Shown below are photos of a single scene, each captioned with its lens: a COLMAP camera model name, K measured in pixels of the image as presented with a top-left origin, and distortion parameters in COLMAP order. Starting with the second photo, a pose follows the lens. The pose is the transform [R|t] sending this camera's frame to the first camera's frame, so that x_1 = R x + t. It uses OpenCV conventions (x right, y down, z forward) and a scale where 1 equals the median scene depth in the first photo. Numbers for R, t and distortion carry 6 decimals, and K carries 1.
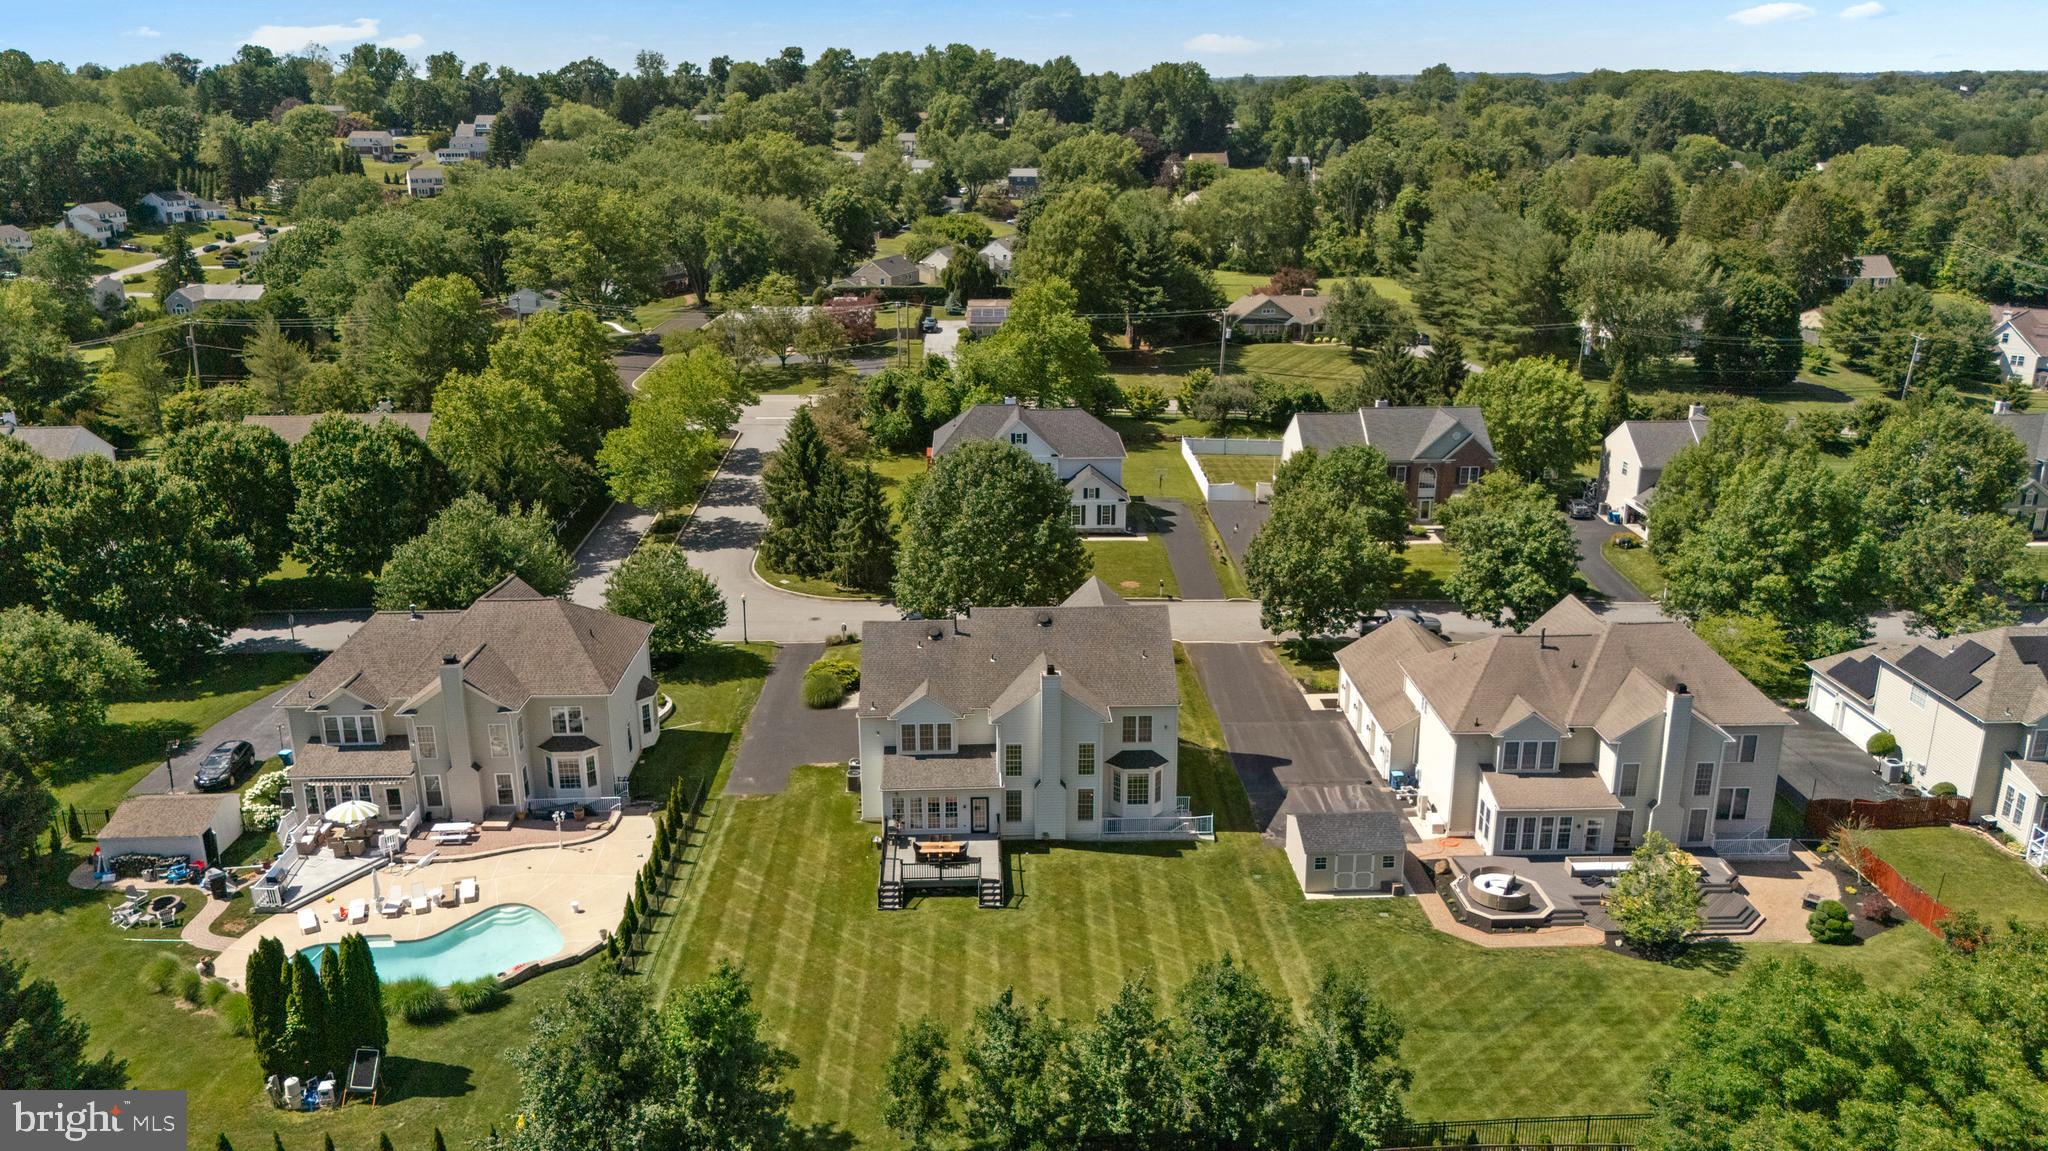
lens RADIAL K [[1521.4, 0, 1025.8], [0, 1521.4, 541.4], [0, 0, 1]] dist [0.137634, -0.168615]
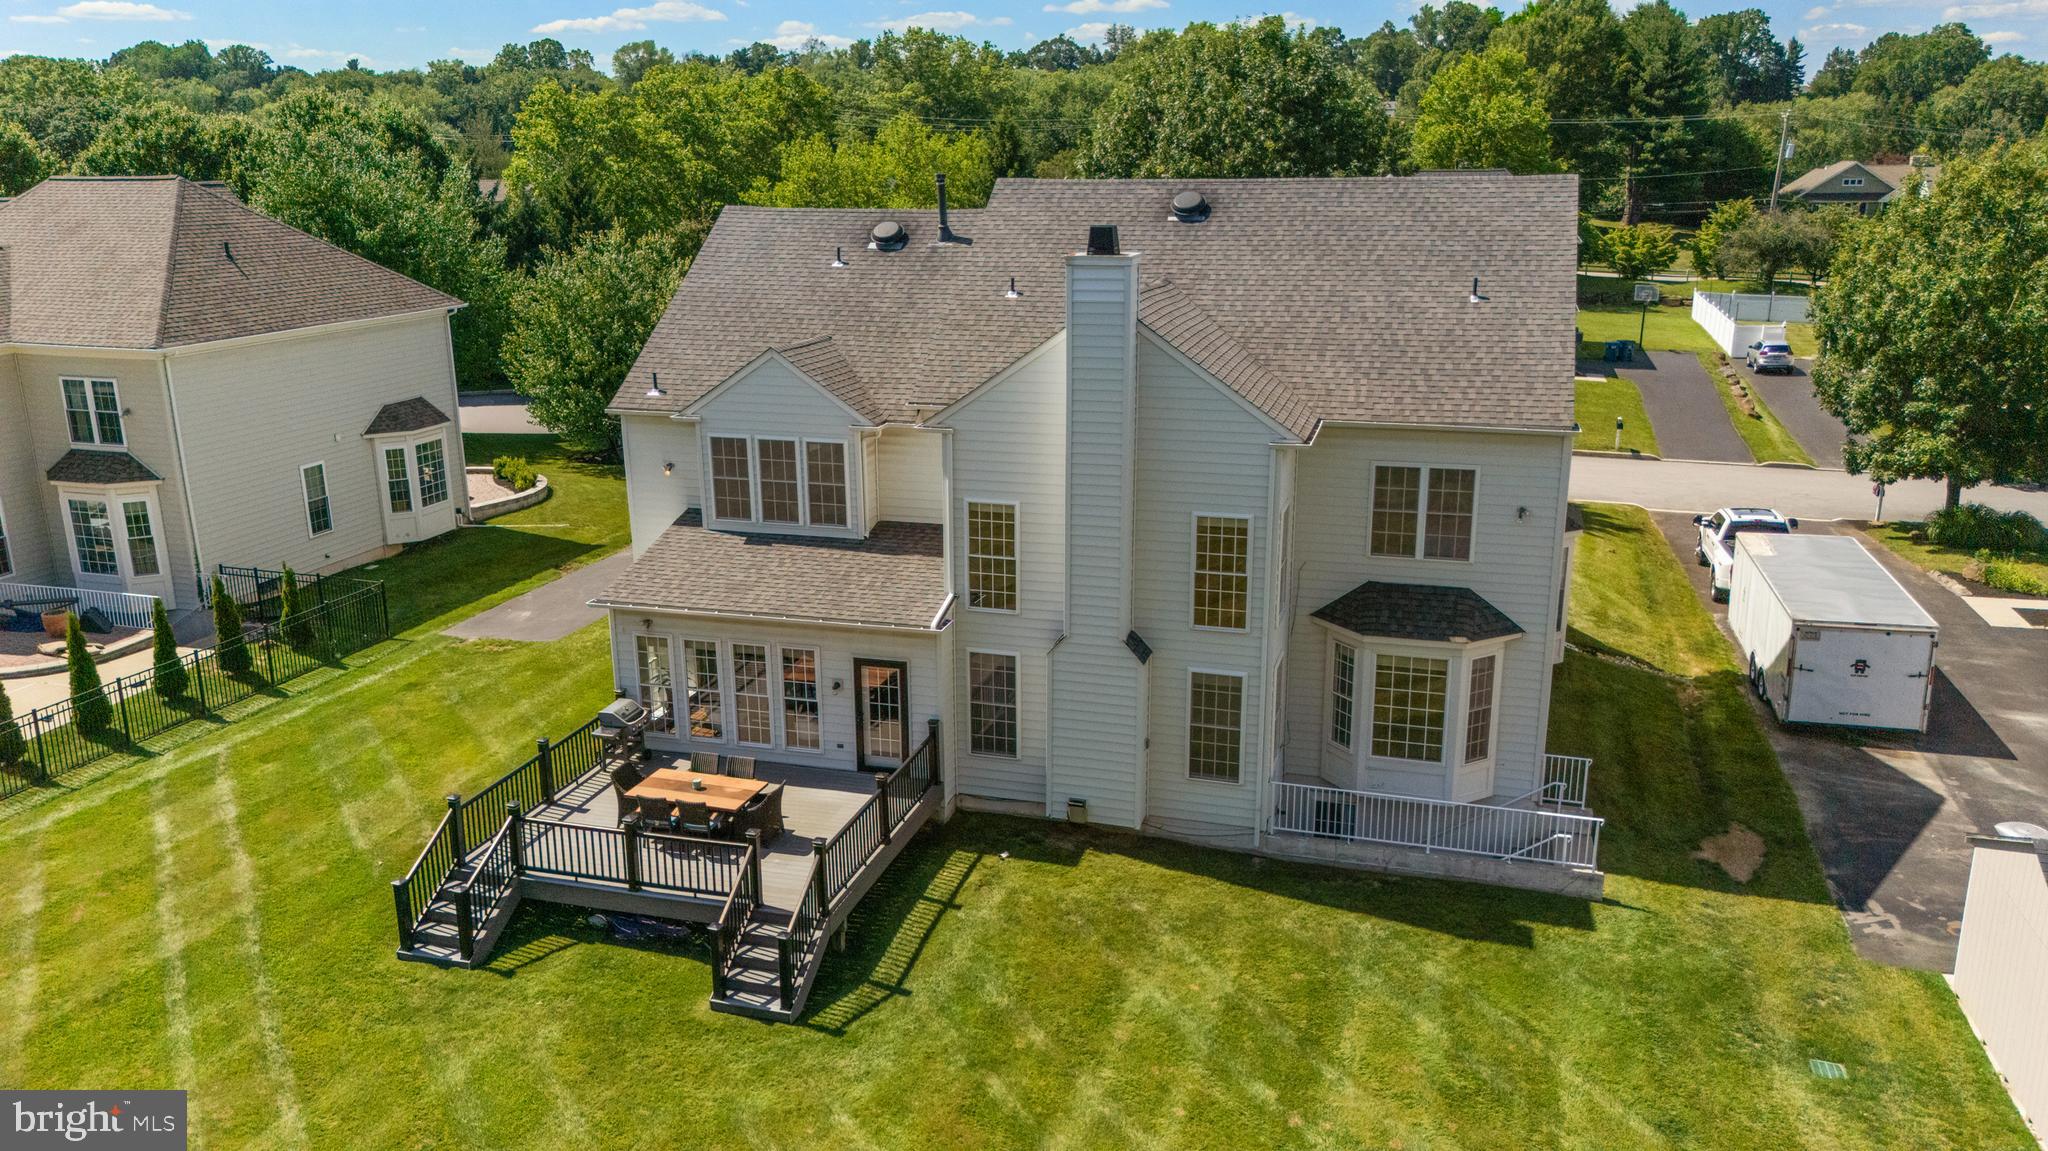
lens RADIAL K [[1521.4, 0, 1025.8], [0, 1521.4, 541.4], [0, 0, 1]] dist [0.137634, -0.168615]
pose [[0.950211, 0.077746, -0.301752, 0.090992], [-0.086347, 0.996148, -0.015250, 0.140148], [0.299404, 0.040546, 0.953265, 0.679396]]
